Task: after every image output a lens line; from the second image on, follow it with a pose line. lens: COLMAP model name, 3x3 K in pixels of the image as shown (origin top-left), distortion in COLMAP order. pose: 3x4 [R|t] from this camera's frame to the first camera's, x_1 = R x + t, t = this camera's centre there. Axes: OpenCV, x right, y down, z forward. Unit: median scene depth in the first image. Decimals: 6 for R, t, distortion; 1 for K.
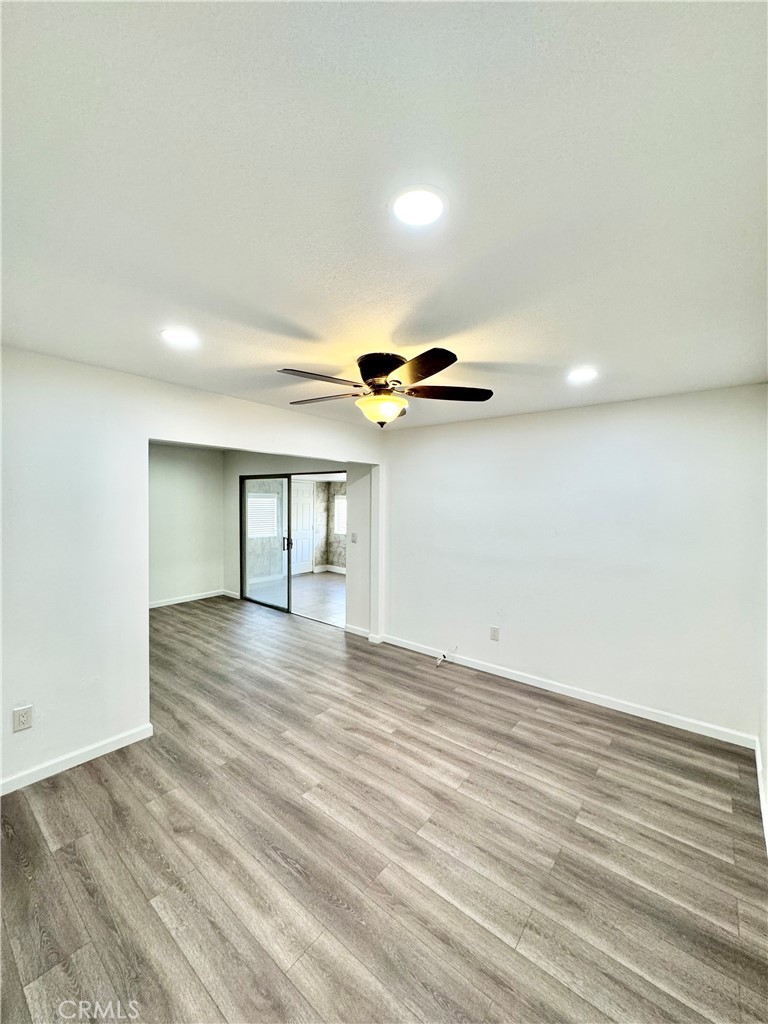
lens RADIAL K [[408.6, 0, 385.0], [0, 408.6, 511.4], [0, 0, 1]] dist [-0.000627, 0.000140]
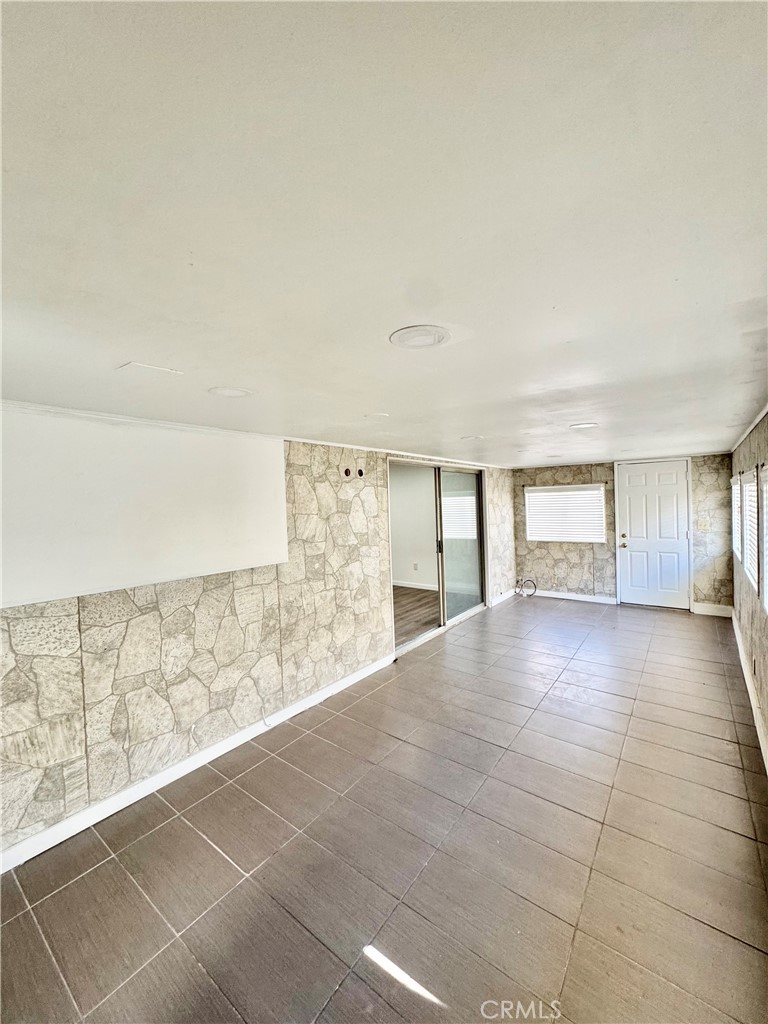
lens RADIAL K [[408.6, 0, 381.6], [0, 408.6, 510.5], [0, 0, 1]] dist [-0.000627, 0.000140]
pose [[0.015788, 0.012398, -0.999799, 1.178150], [0.005809, 0.999905, 0.012491, -0.019945], [0.999858, -0.006005, 0.015714, 1.596319]]
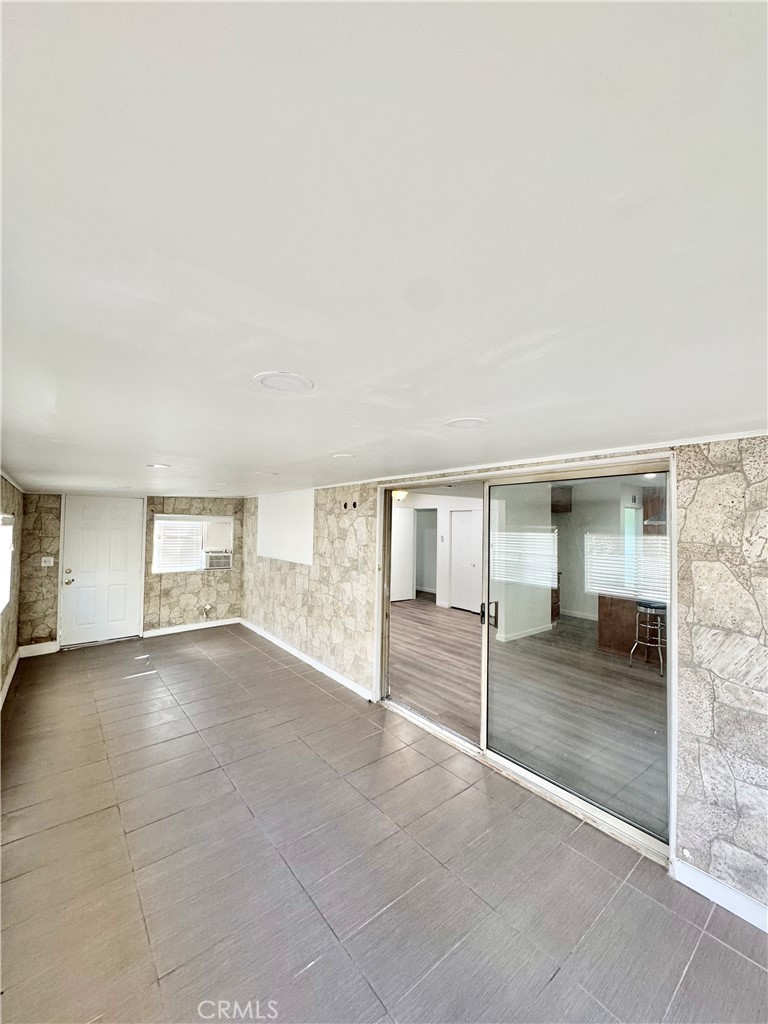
lens RADIAL K [[408.6, 0, 379.5], [0, 408.6, 508.7], [0, 0, 1]] dist [-0.000627, 0.000140]
pose [[-0.971992, -0.009919, 0.234805, -0.416405], [-0.013648, 0.999805, -0.014259, -0.084899], [-0.234618, -0.017064, -0.971938, 2.846480]]
